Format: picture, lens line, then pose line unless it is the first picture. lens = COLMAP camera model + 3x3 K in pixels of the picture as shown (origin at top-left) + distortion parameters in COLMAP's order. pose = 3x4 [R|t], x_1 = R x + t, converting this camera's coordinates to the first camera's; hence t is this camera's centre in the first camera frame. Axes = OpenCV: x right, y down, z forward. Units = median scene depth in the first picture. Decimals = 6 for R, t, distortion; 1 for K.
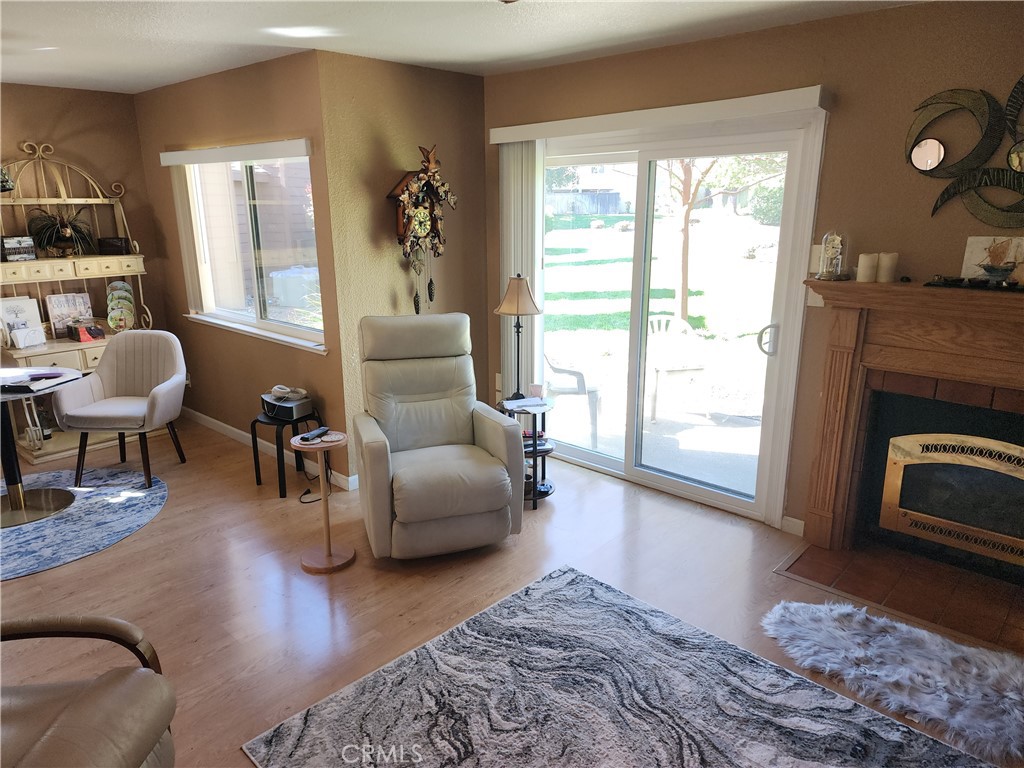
lens RADIAL K [[679.4, 0, 517.0], [0, 679.4, 378.4], [0, 0, 1]] dist [0.075050, -0.068016]
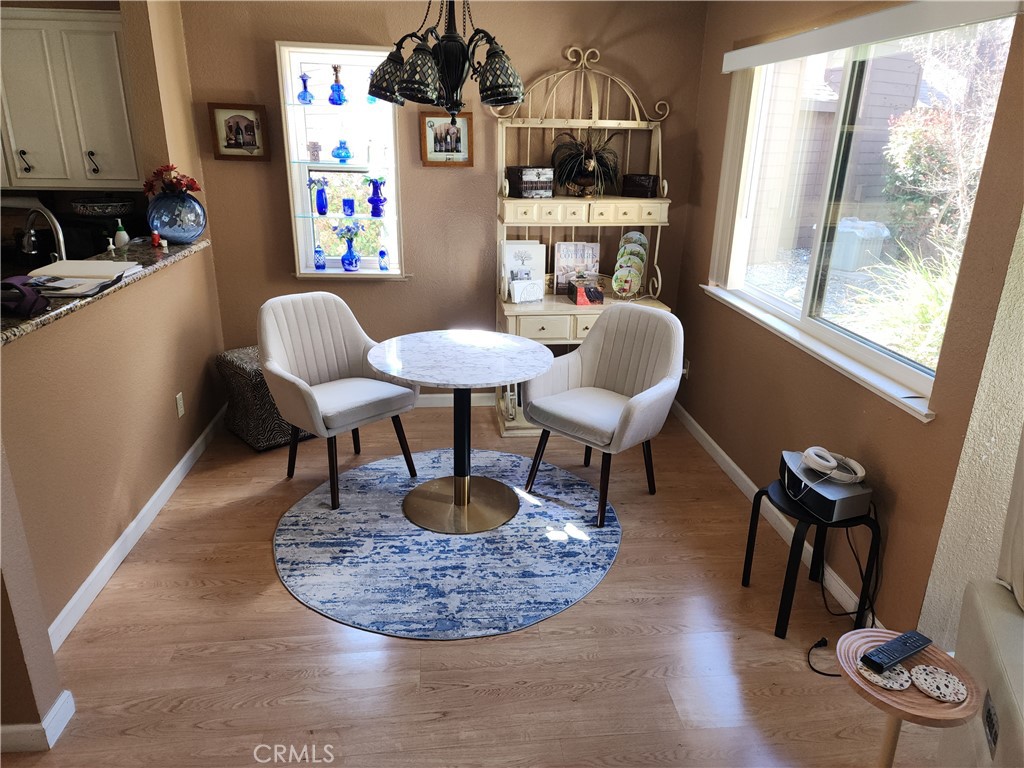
lens RADIAL K [[679.4, 0, 517.0], [0, 679.4, 378.4], [0, 0, 1]] dist [0.075050, -0.068016]
pose [[0.745280, 0.237962, -0.622842, -0.168403], [-0.189082, 0.971224, 0.144814, -0.072115], [0.639380, 0.009841, 0.768828, 0.350375]]
